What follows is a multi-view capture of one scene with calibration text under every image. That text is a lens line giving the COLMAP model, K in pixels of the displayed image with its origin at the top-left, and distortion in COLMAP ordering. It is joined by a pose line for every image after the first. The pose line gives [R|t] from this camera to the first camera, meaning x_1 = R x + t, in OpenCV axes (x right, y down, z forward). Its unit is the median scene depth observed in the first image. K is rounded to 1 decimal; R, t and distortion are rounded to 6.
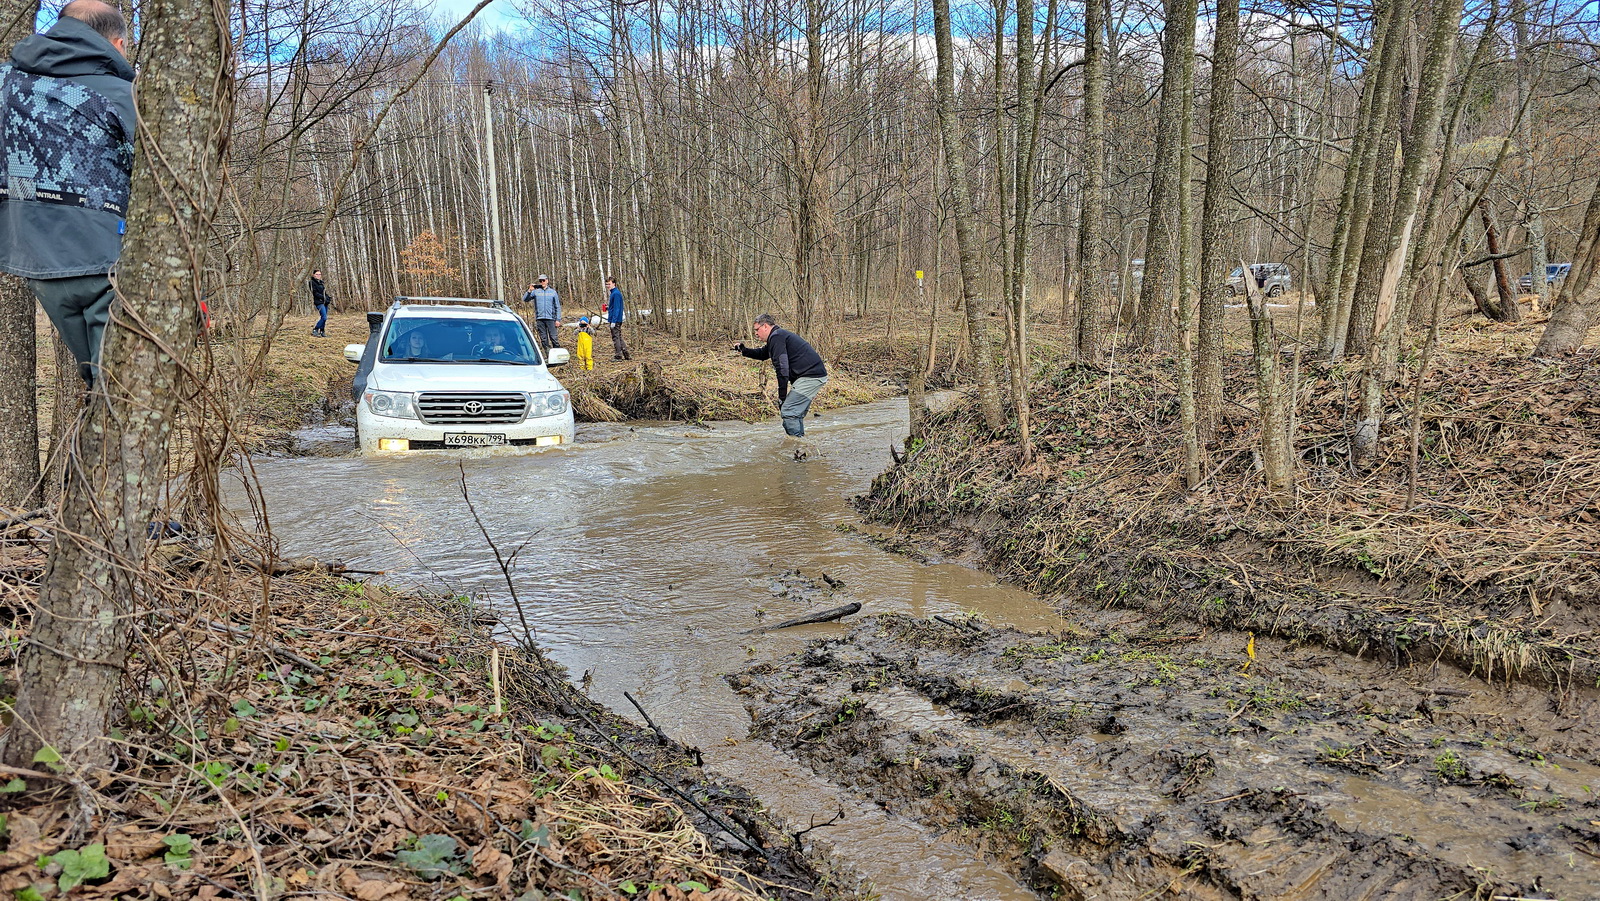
lens RADIAL K [[1070.9, 0, 800.0], [0, 1070.9, 450.5], [0, 0, 1]] dist [0.070507, -0.061155]
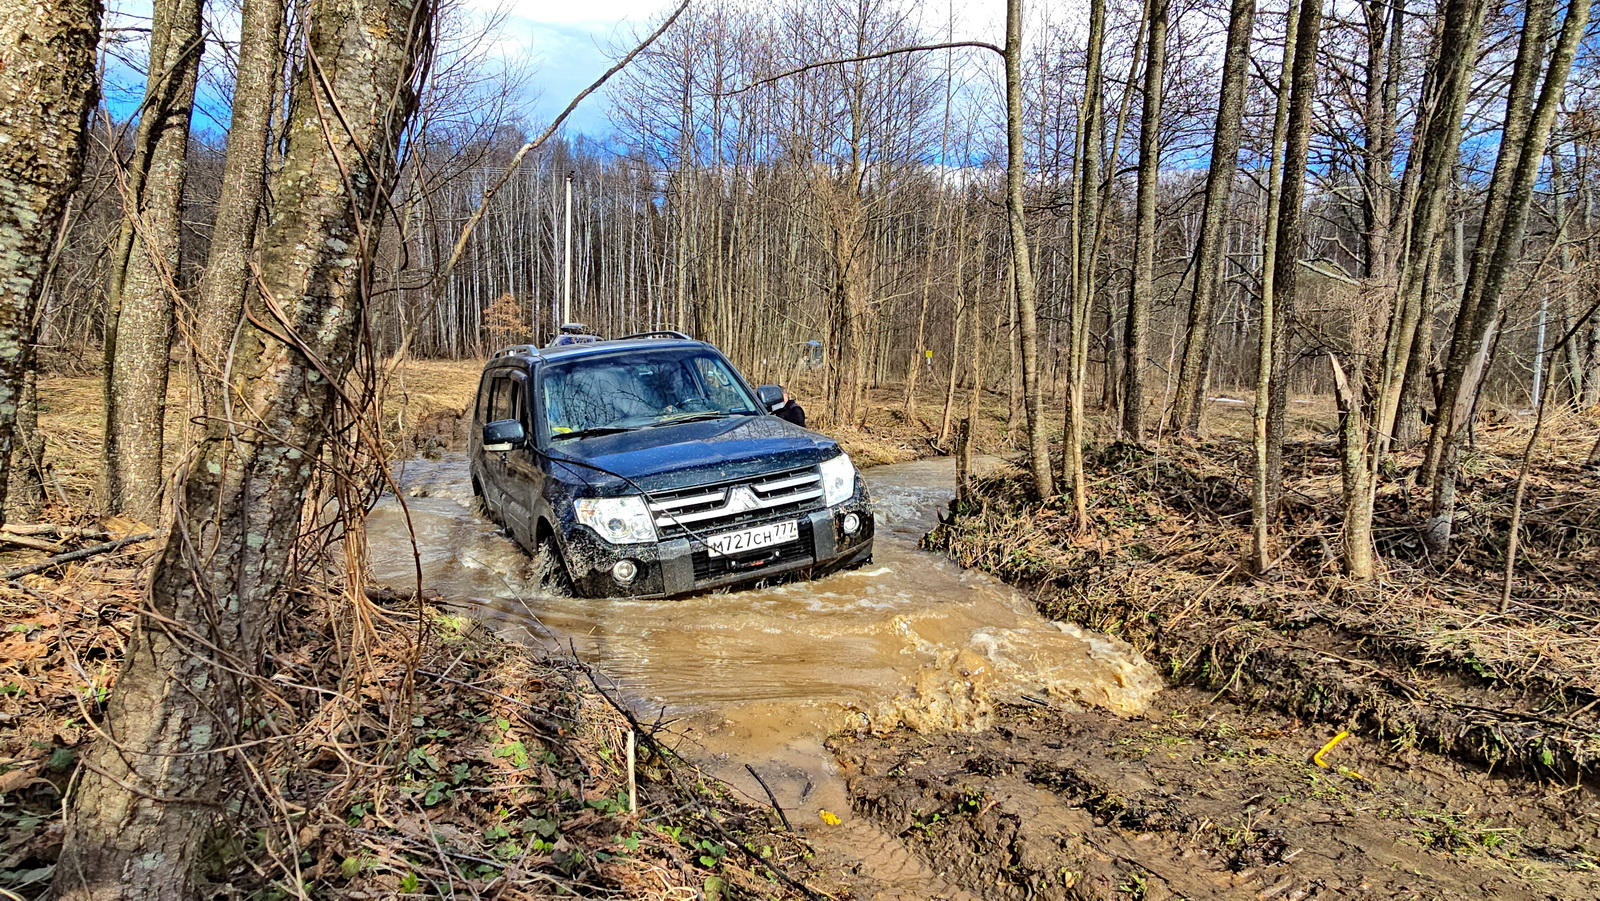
lens RADIAL K [[926.5, 0, 795.2], [0, 926.5, 450.7], [0, 0, 1]] dist [0.001973, 0.002199]
pose [[0.997920, 0.061923, -0.017945, -0.071920], [-0.062776, 0.996689, -0.051682, -0.006746], [0.014686, 0.052701, 0.998502, 0.112986]]
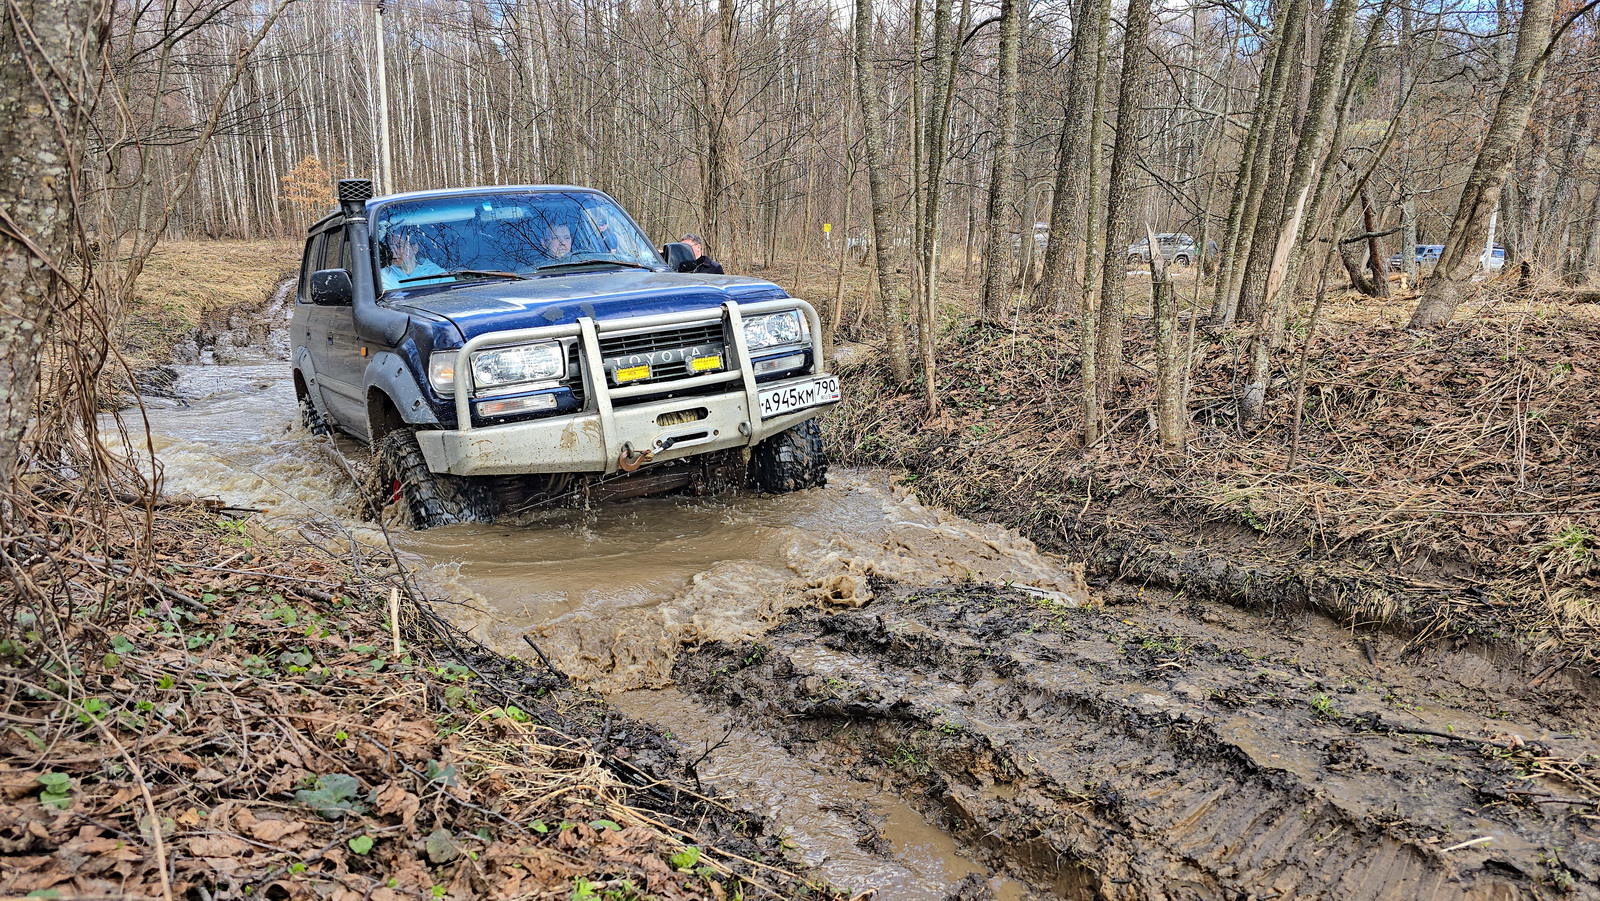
lens RADIAL K [[1072.0, 0, 803.5], [0, 1072.0, 448.8], [0, 0, 1]] dist [0.069755, -0.060052]
pose [[0.995047, 0.025888, 0.095973, -0.007133], [-0.029988, 0.998687, 0.041522, 0.004030], [-0.094772, -0.044194, 0.994518, 0.004305]]
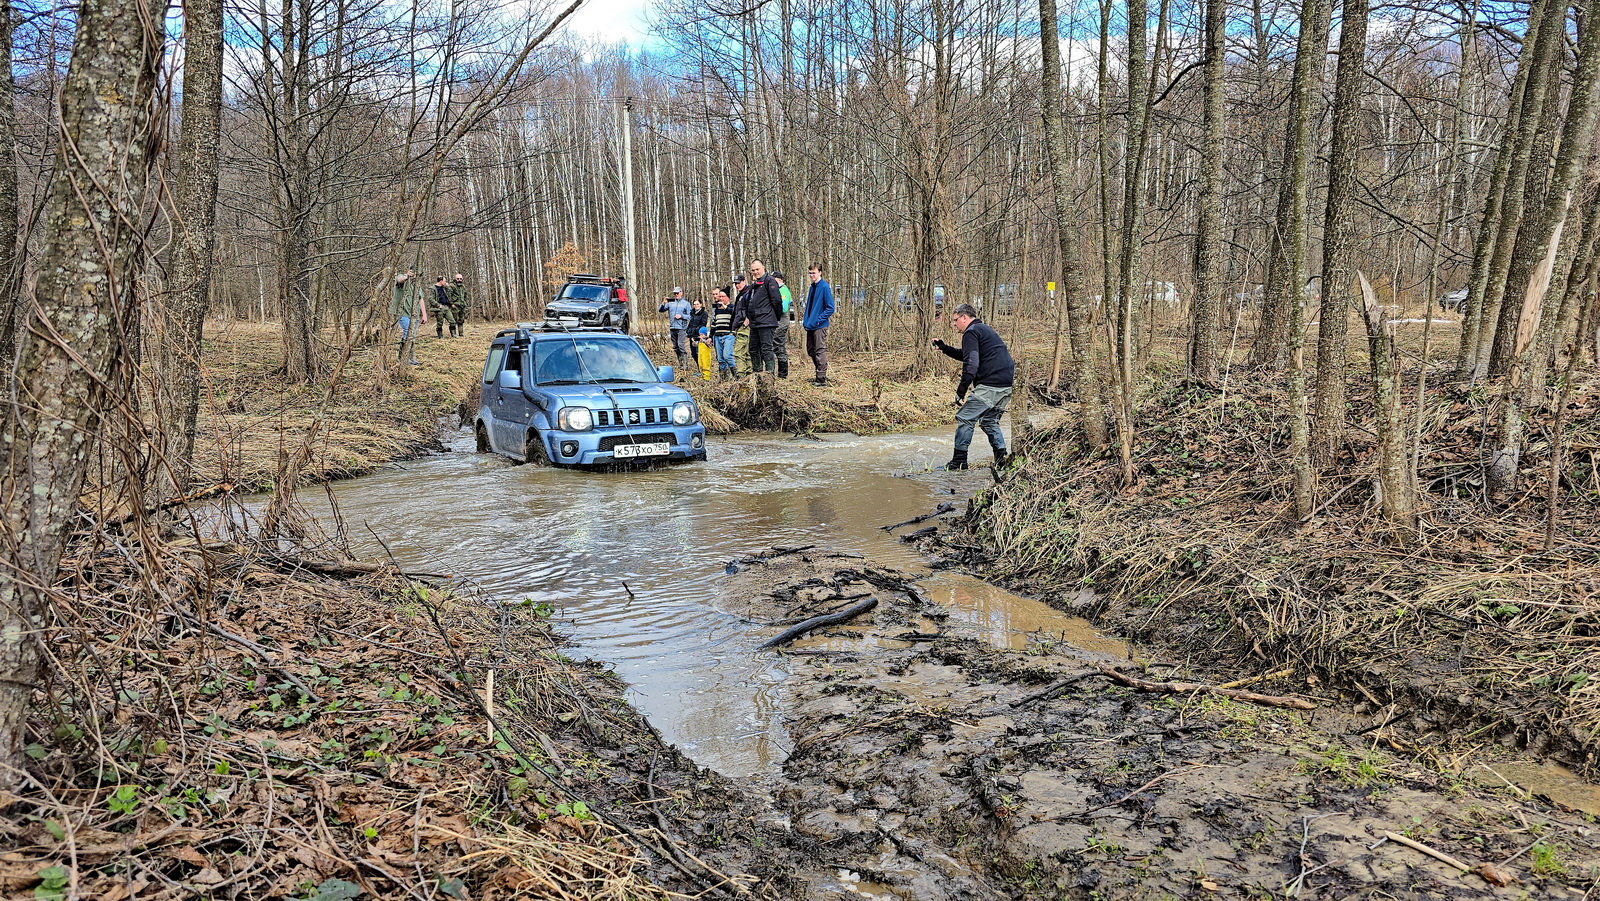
lens RADIAL K [[1072.0, 0, 803.5], [0, 1072.0, 448.8], [0, 0, 1]] dist [0.069755, -0.060052]
pose [[0.992990, 0.022384, -0.116059, 0.048657], [-0.023791, 0.999659, -0.010744, -0.004756], [0.115779, 0.013430, 0.993184, 0.033123]]
